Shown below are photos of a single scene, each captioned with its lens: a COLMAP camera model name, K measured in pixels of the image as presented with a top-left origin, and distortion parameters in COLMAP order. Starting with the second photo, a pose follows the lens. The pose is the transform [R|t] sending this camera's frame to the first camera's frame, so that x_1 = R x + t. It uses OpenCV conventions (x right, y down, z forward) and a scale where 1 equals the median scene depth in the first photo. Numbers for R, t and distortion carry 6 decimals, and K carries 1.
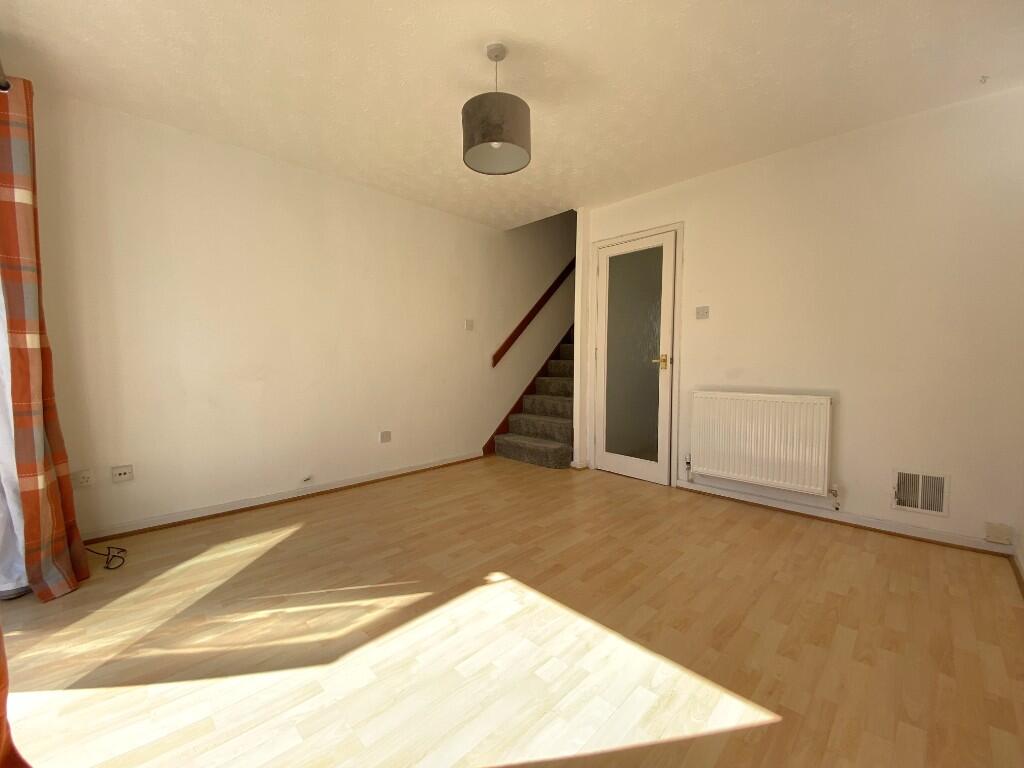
lens RADIAL K [[419.1, 0, 508.7], [0, 419.1, 381.0], [0, 0, 1]] dist [-0.002808, -0.000317]
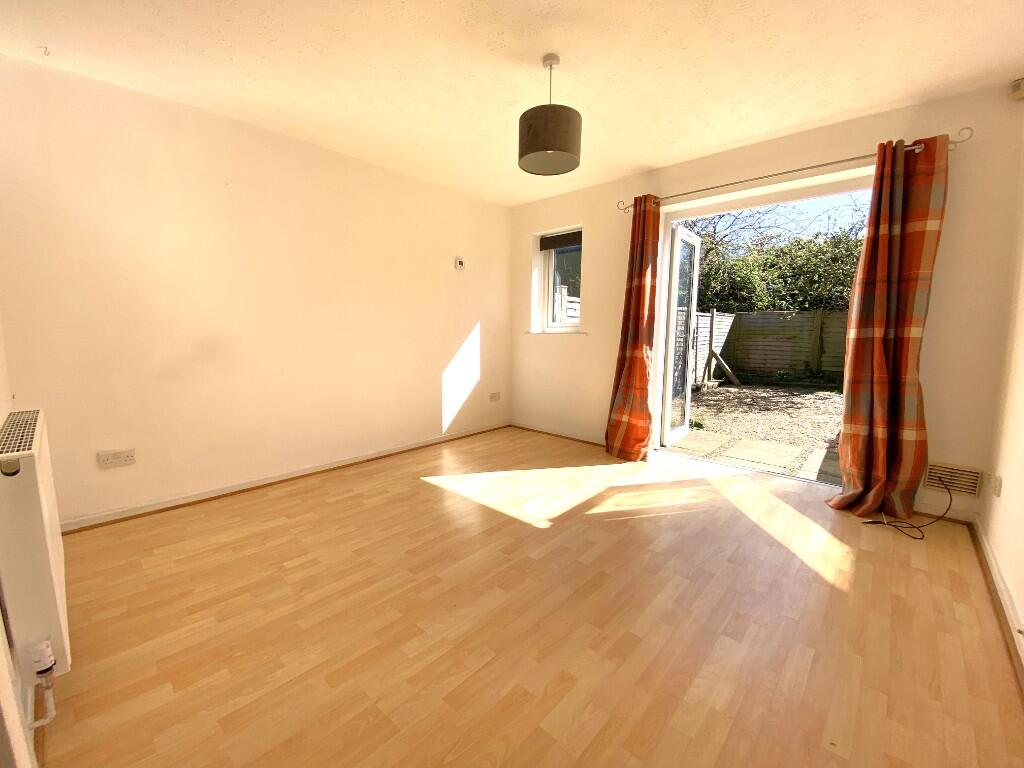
lens RADIAL K [[419.1, 0, 513.2], [0, 419.1, 389.8], [0, 0, 1]] dist [-0.002808, -0.000317]
pose [[-0.998779, -0.002661, -0.049324, 0.121449], [-0.011842, 0.982329, 0.186788, -0.145980], [0.047956, 0.187144, -0.981161, 2.171226]]
